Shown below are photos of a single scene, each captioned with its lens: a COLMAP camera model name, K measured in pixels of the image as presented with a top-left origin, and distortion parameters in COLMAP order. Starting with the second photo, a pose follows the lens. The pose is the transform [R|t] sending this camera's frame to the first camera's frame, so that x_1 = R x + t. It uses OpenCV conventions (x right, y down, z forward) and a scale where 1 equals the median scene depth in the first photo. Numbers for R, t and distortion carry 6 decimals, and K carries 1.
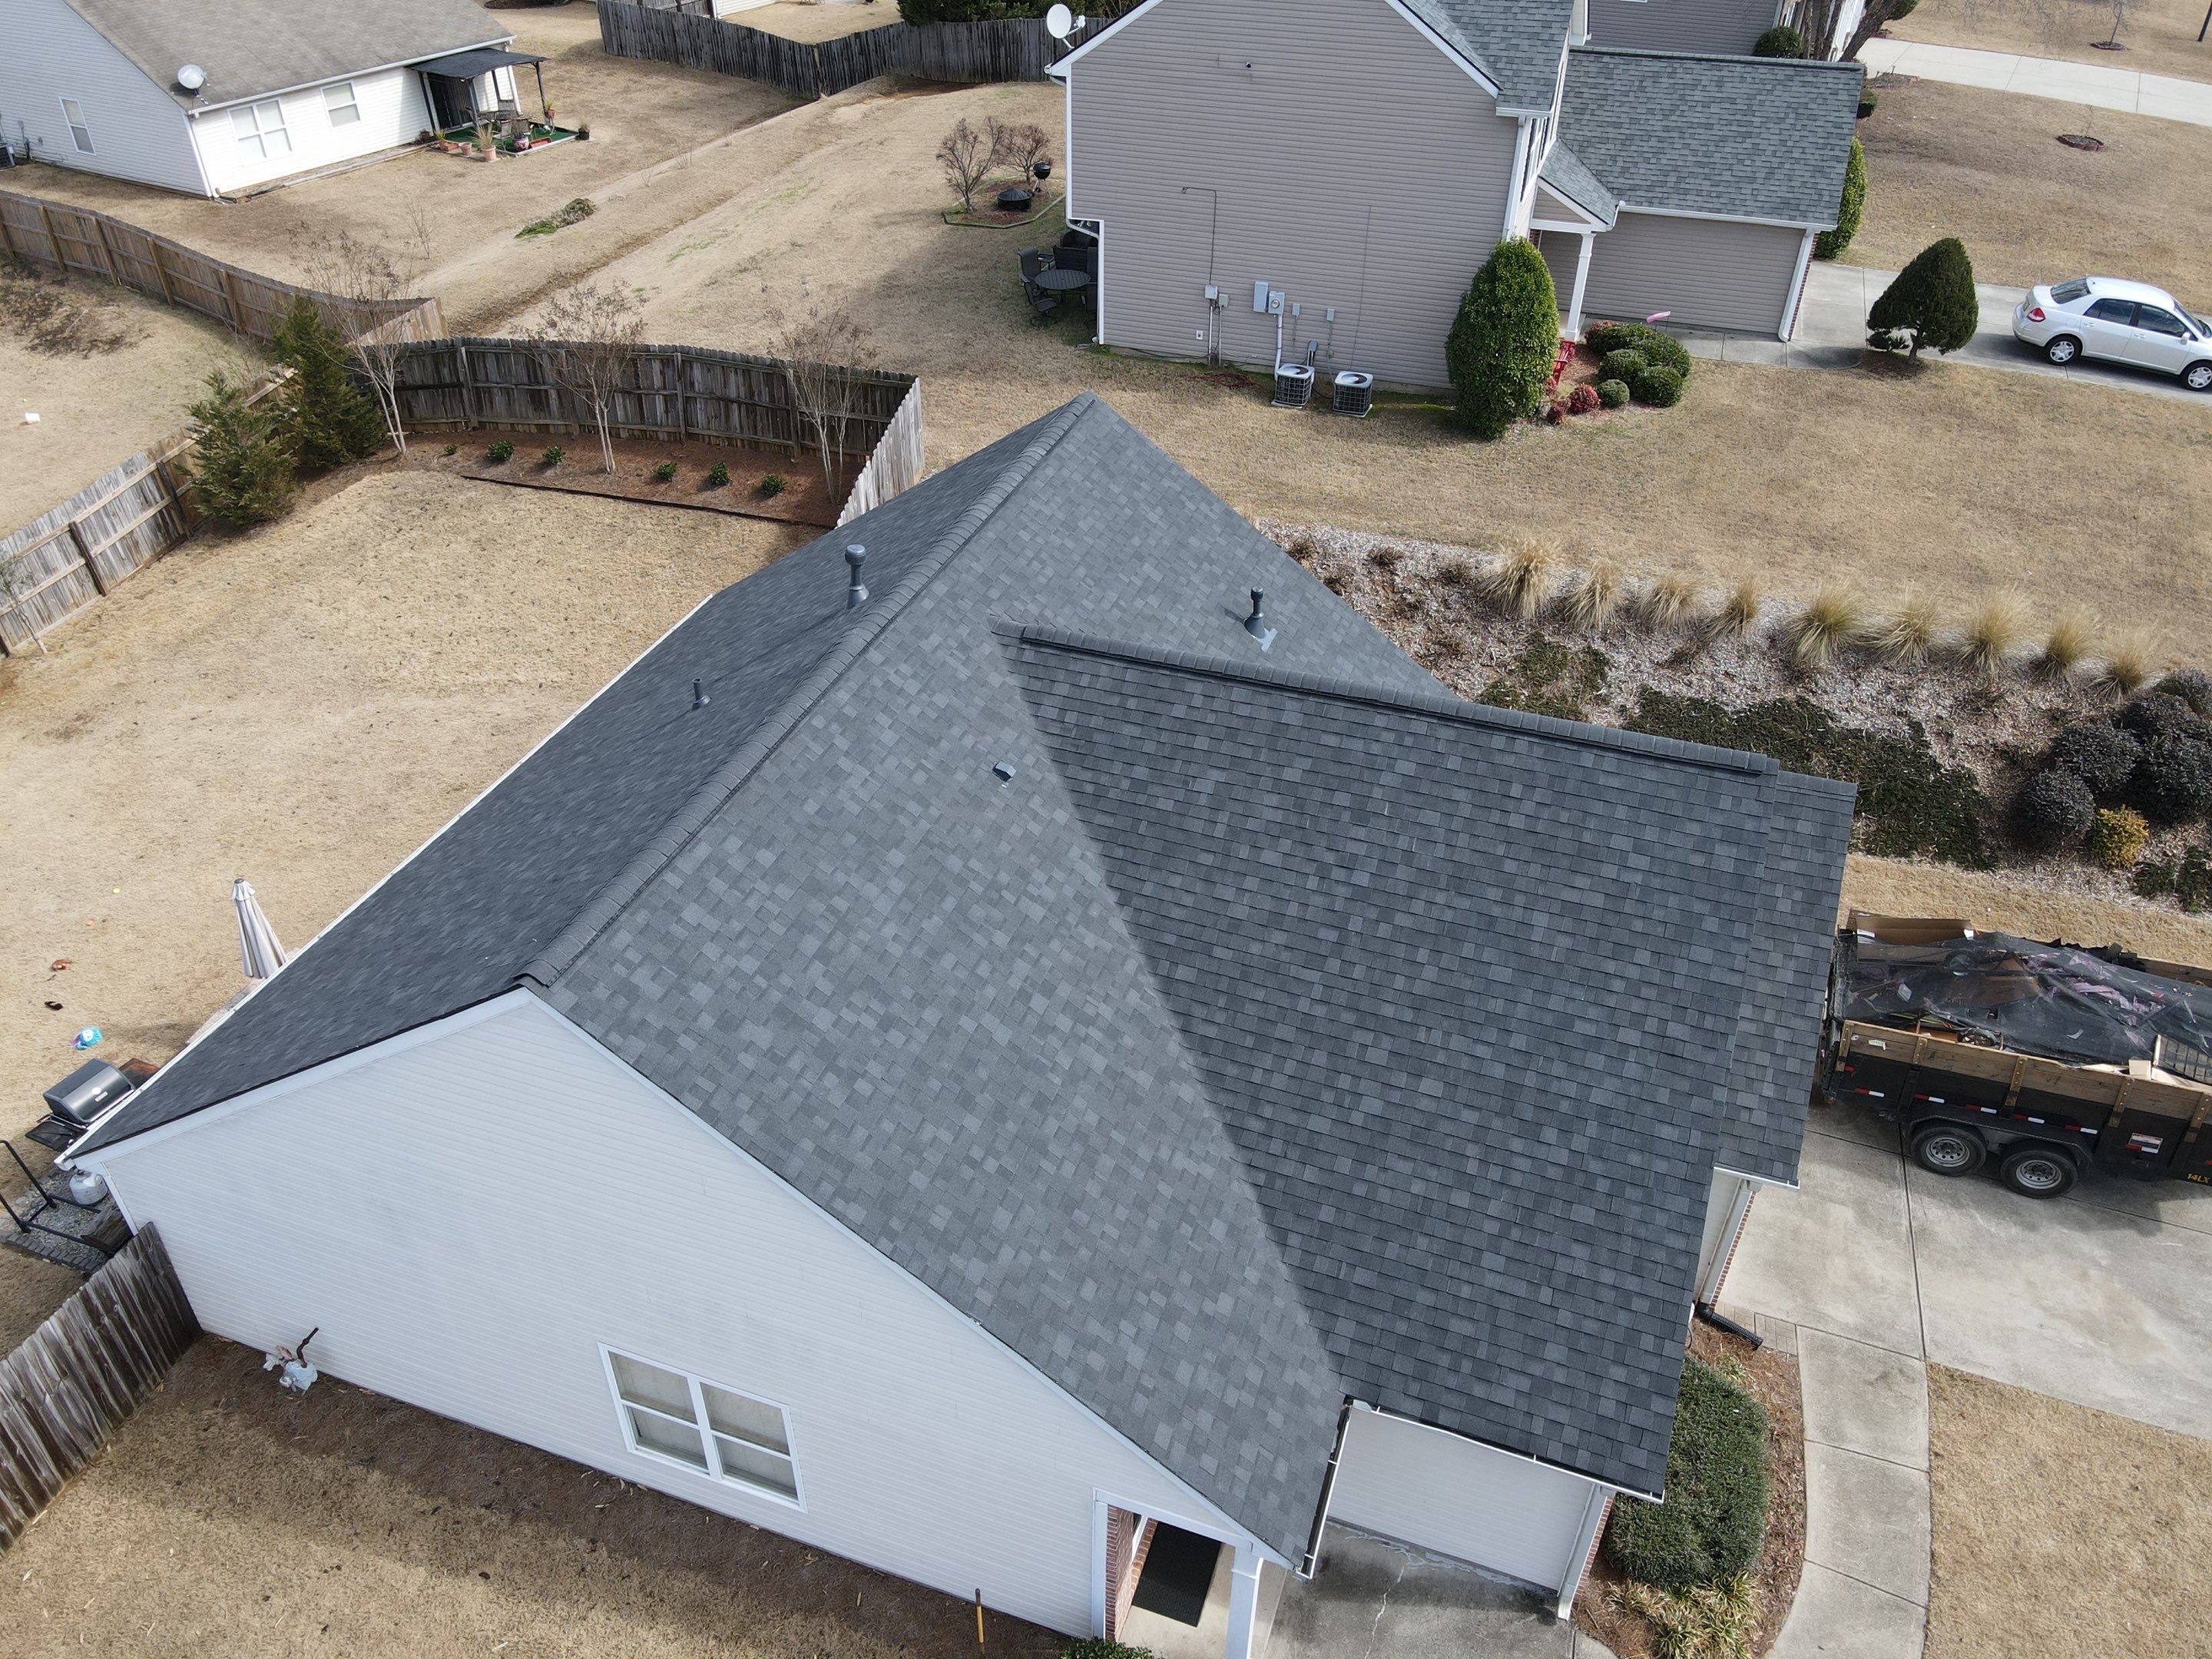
lens RADIAL K [[1618.8, 0, 1113.8], [0, 1618.8, 823.3], [0, 0, 1]] dist [0.004316, 0.026115]
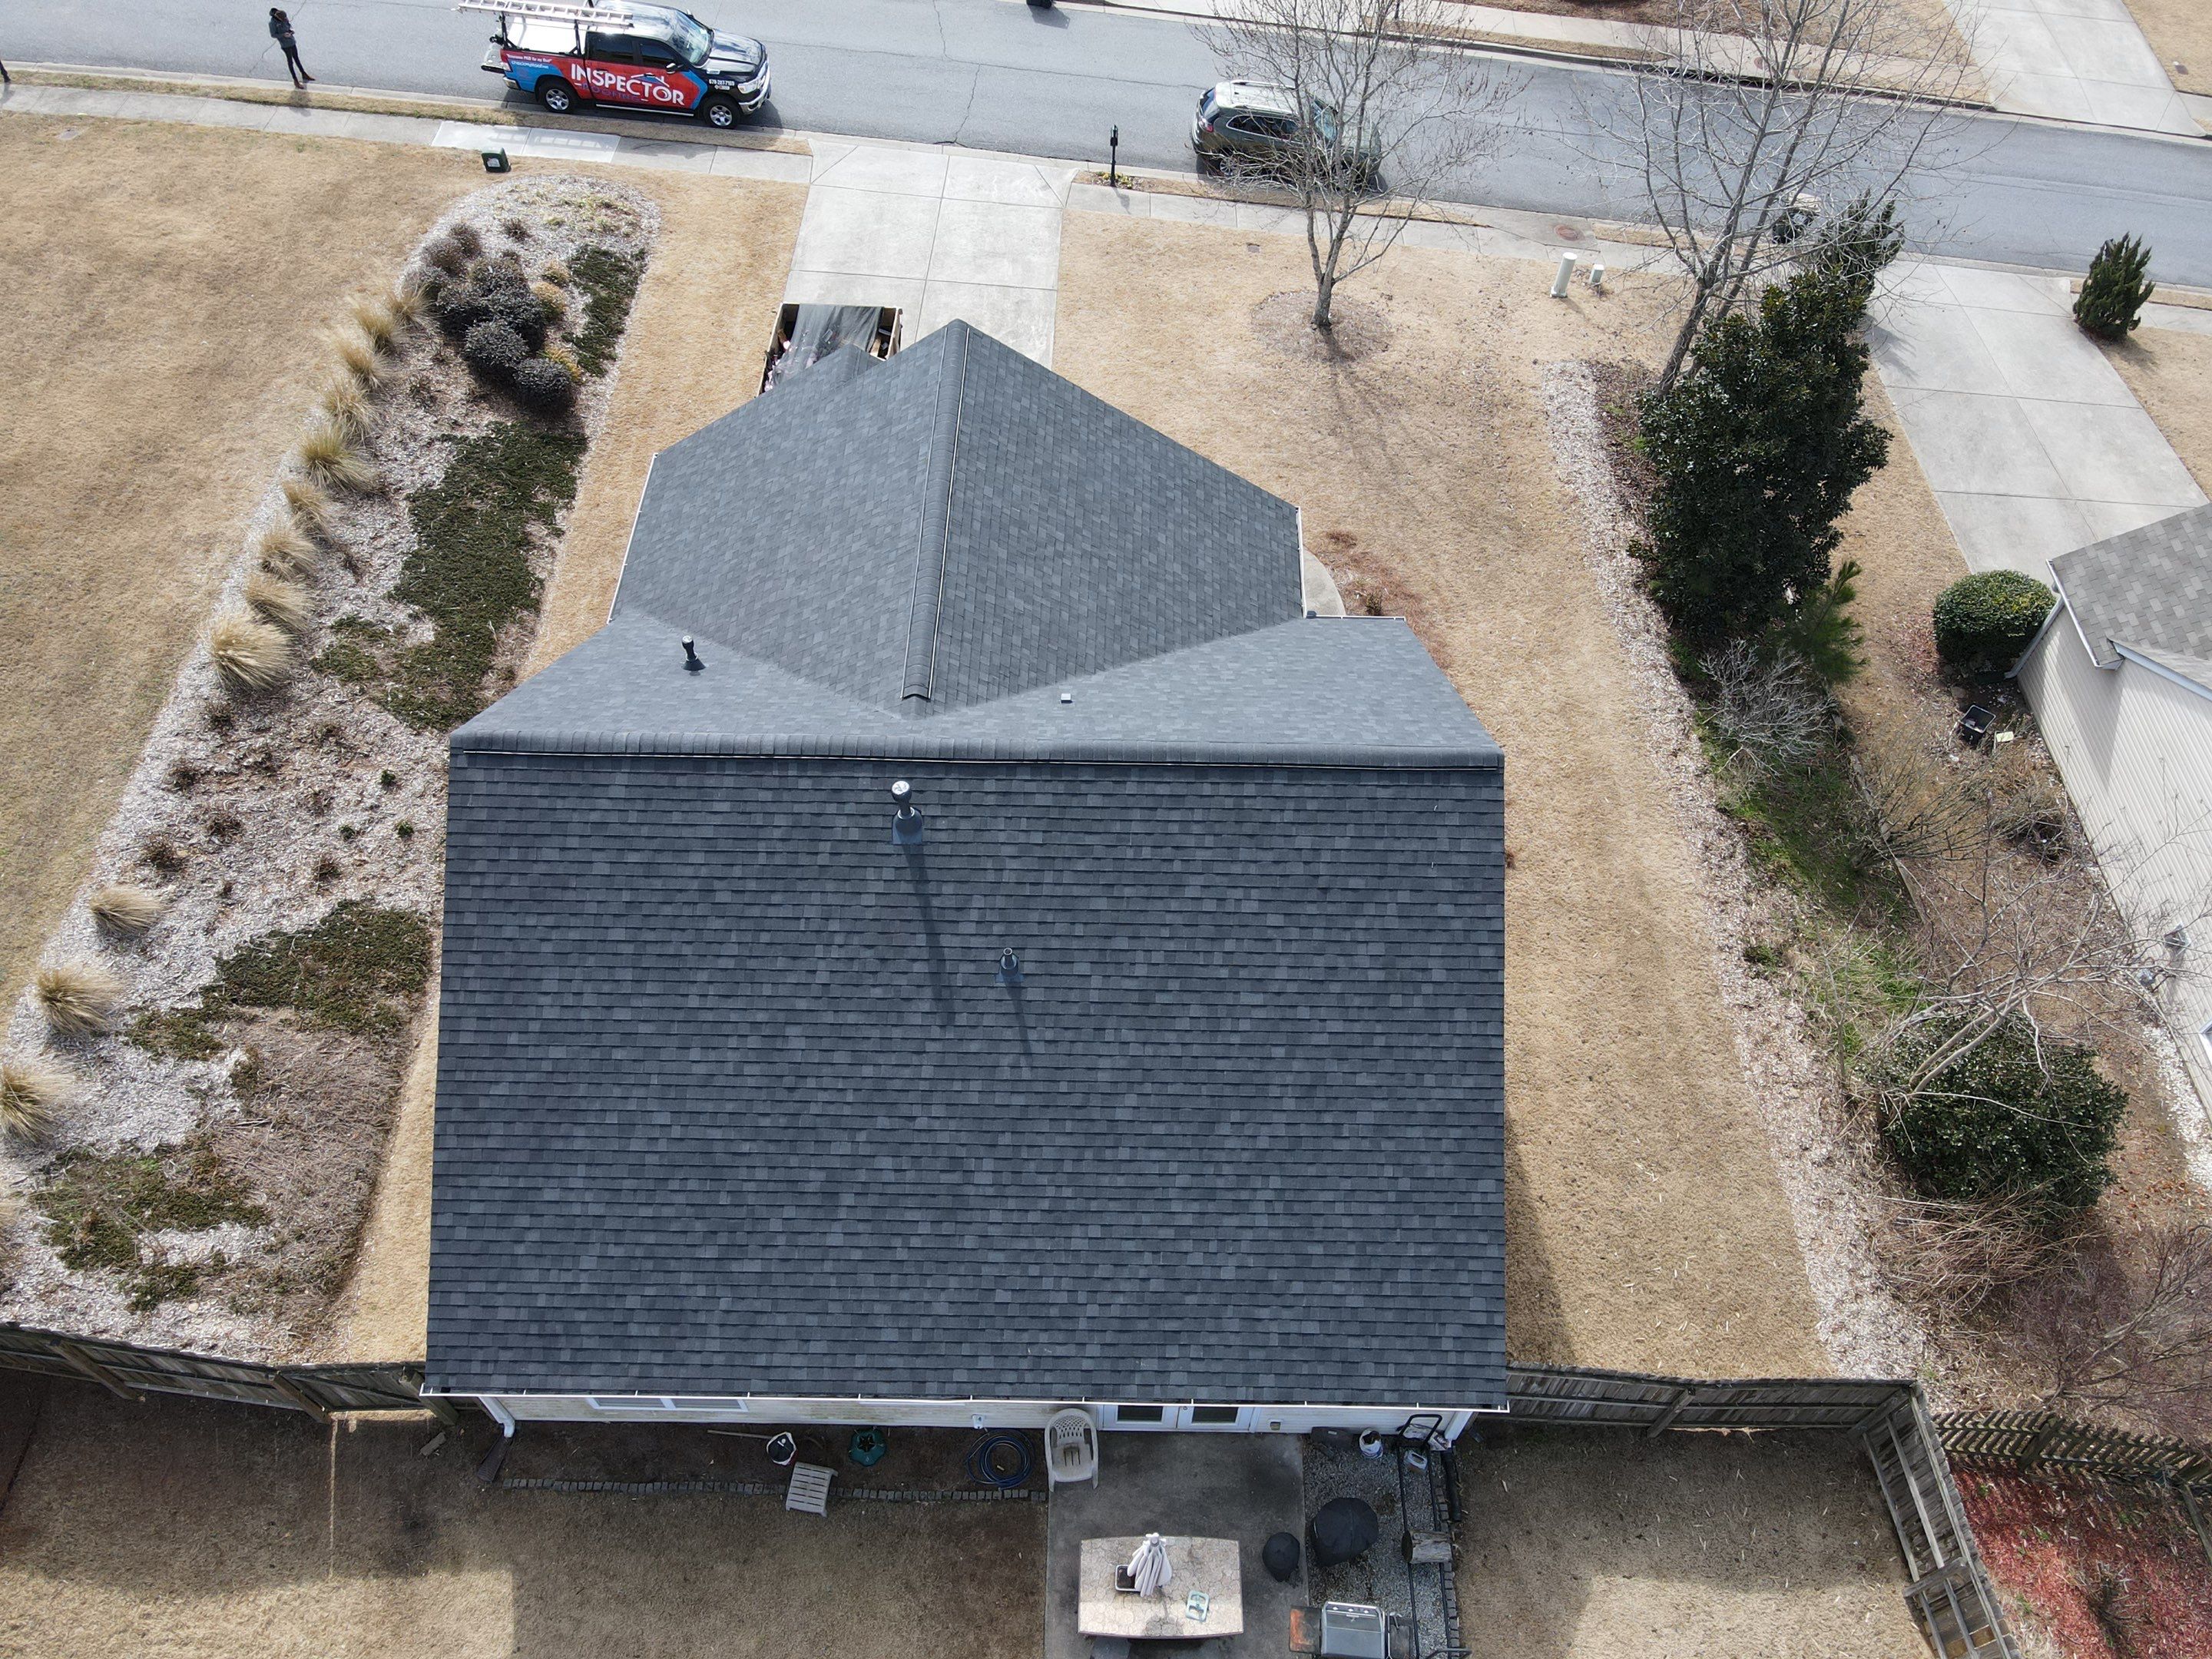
lens RADIAL K [[1618.8, 0, 1113.8], [0, 1618.8, 823.3], [0, 0, 1]] dist [0.004316, 0.026115]
pose [[-0.317331, -0.764583, 0.560993, -0.813298], [0.546802, 0.335801, 0.766971, -0.895224], [-0.774796, 0.550136, 0.311516, 0.572461]]
